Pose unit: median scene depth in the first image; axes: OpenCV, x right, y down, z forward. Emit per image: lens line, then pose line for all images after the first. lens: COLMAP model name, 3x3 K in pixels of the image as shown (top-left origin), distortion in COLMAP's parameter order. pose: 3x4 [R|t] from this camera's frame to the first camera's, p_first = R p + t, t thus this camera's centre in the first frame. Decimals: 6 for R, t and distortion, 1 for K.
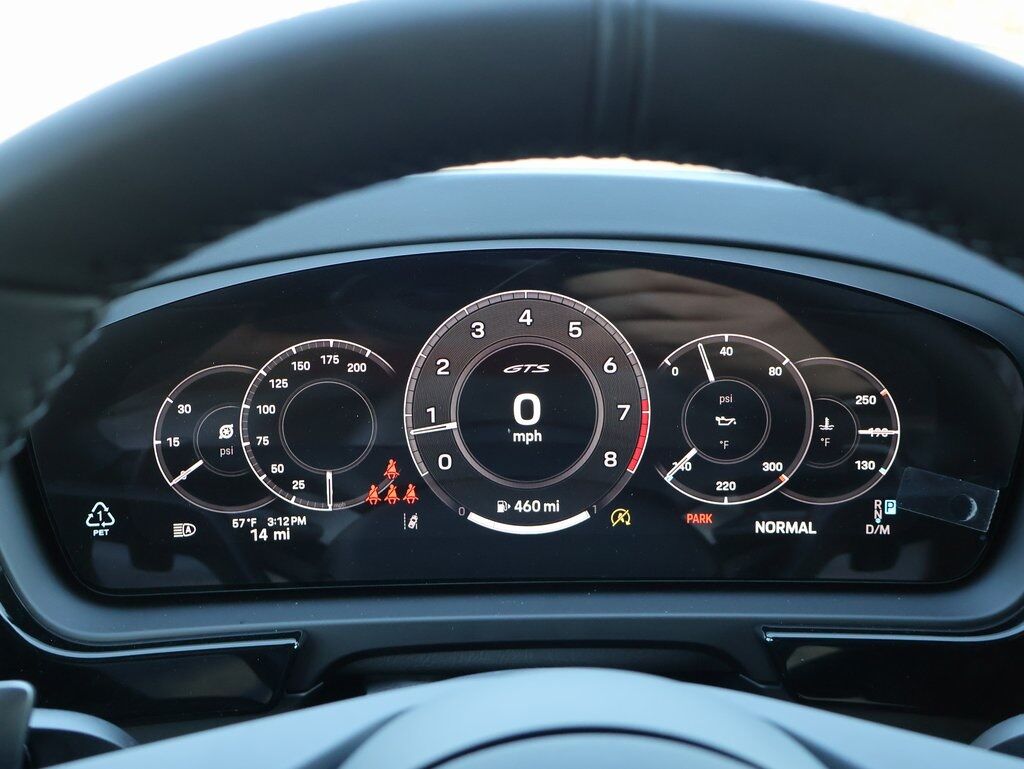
lens RADIAL K [[1010.5, 0, 505.9], [0, 1010.5, 364.8], [0, 0, 1]] dist [-0.026525, 0.000000]
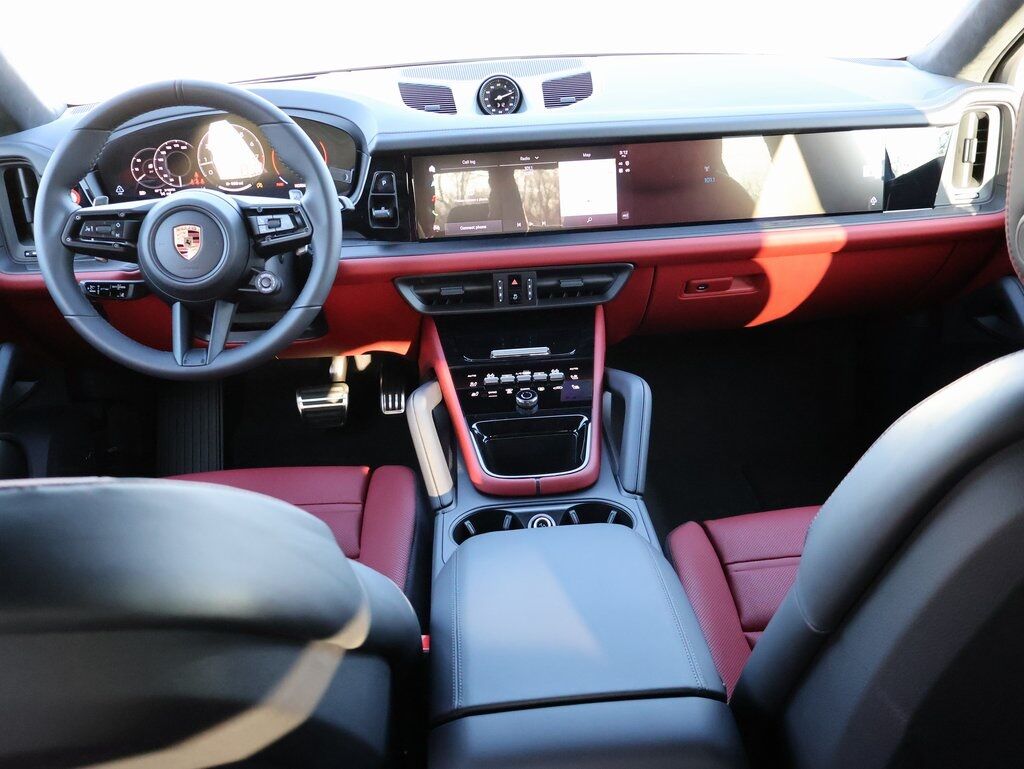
lens RADIAL K [[1030.3, 0, 504.5], [0, 1030.3, 384.4], [0, 0, 1]] dist [0.016052, 0.000000]
pose [[0.997597, -0.057397, 0.038795, 0.843920], [0.049529, 0.982438, 0.179895, 0.236537], [-0.048439, -0.177541, 0.982921, -2.997565]]
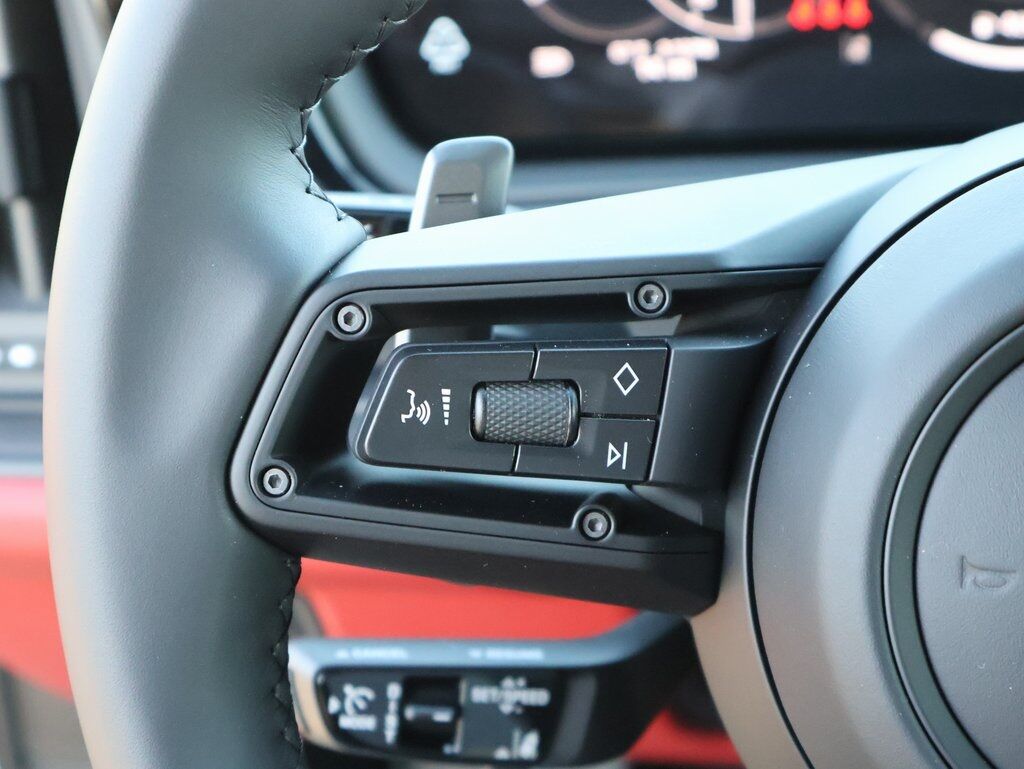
lens RADIAL K [[2203.7, 0, 505.1], [0, 2203.7, 394.0], [0, 0, 1]] dist [-0.003095, 0.000000]
pose [[0.987711, 0.005768, -0.156182, -0.095131], [0.023271, 0.982751, 0.183462, 0.104119], [0.154547, -0.184842, 0.970541, -0.628317]]
